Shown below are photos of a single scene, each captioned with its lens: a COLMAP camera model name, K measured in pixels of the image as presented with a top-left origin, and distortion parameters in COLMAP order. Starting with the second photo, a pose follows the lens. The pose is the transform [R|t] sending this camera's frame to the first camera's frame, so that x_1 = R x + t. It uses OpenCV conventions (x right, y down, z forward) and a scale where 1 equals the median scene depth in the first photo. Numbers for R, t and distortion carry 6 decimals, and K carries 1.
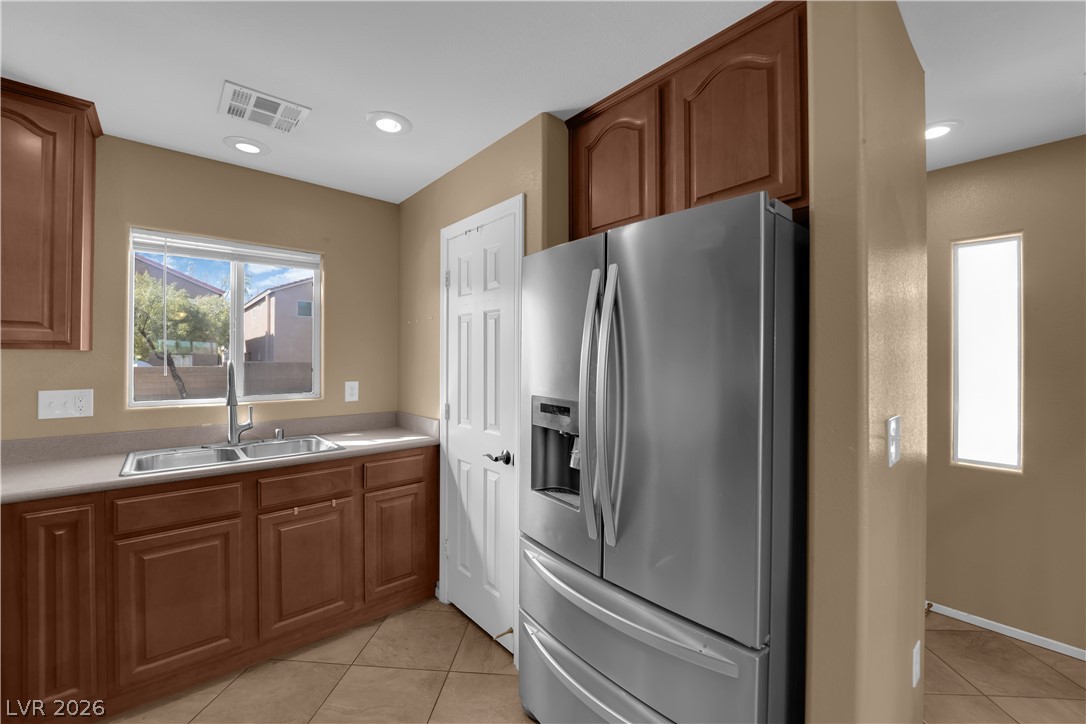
lens RADIAL K [[445.2, 0, 539.6], [0, 445.2, 359.2], [0, 0, 1]] dist [-0.018887, -0.000796]
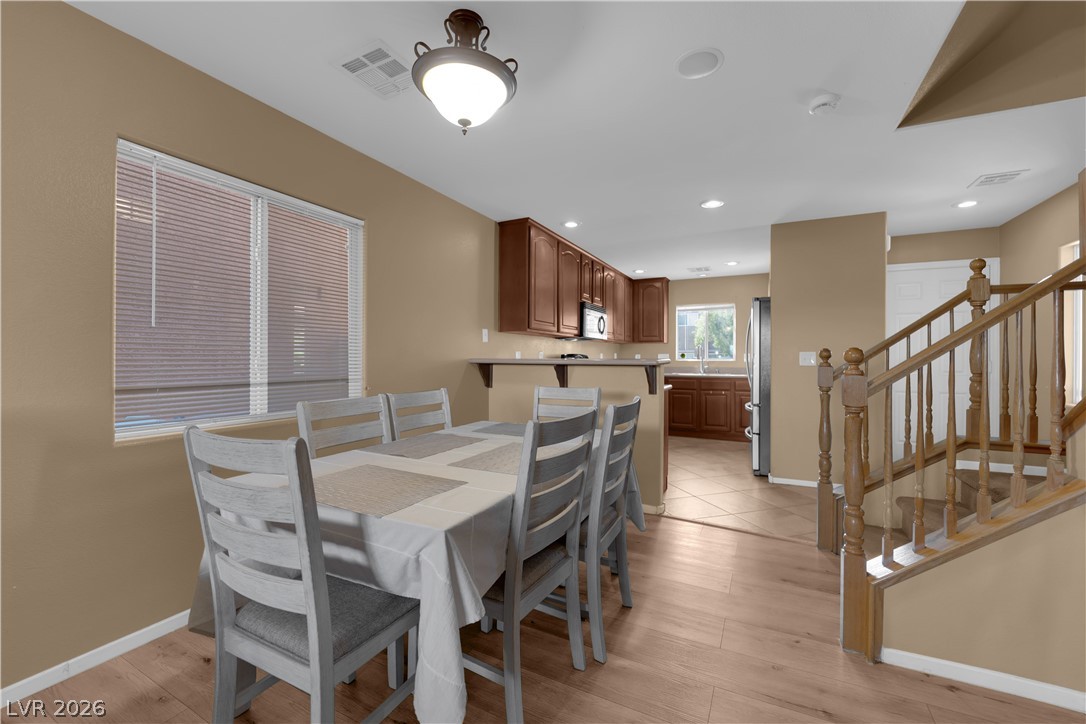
lens RADIAL K [[445.2, 0, 543.9], [0, 445.2, 358.7], [0, 0, 1]] dist [-0.018887, -0.000796]
pose [[0.389402, -0.001364, -0.921067, 1.807217], [0.000481, 0.999999, -0.001278, 0.104603], [0.921068, 0.000054, 0.389403, -1.265209]]
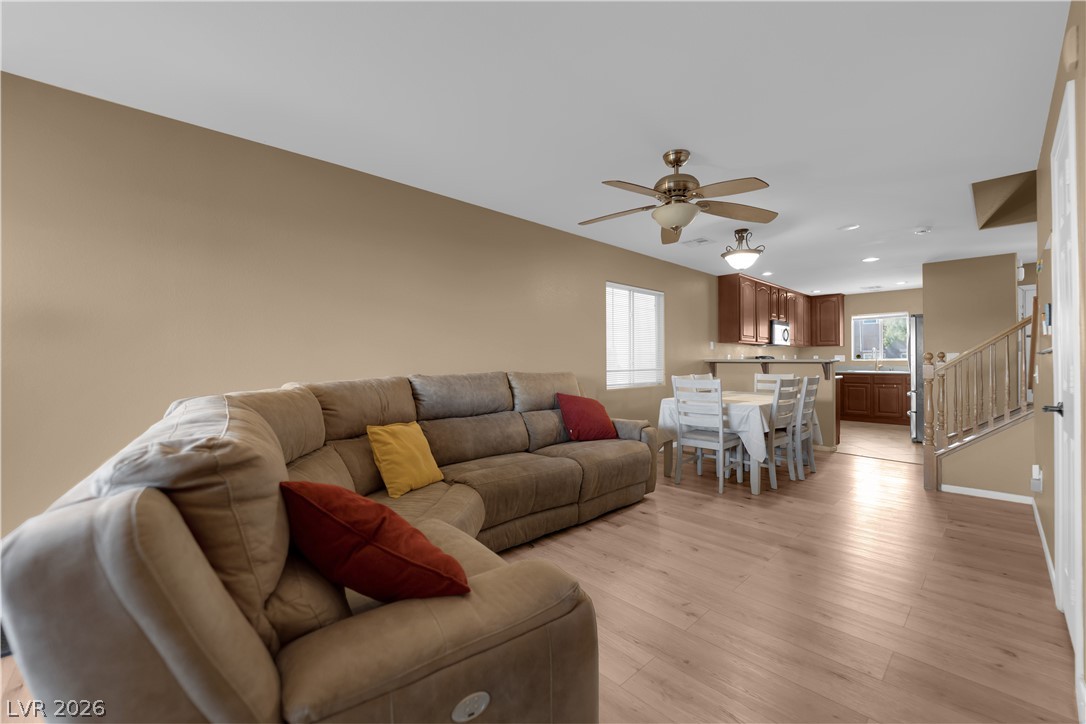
lens RADIAL K [[445.2, 0, 537.1], [0, 445.2, 361.4], [0, 0, 1]] dist [-0.018887, -0.000796]
pose [[0.048698, -0.002052, -0.998811, 3.036926], [0.008387, 0.999963, -0.001645, 0.108754], [0.998778, -0.008297, 0.048713, -2.142215]]
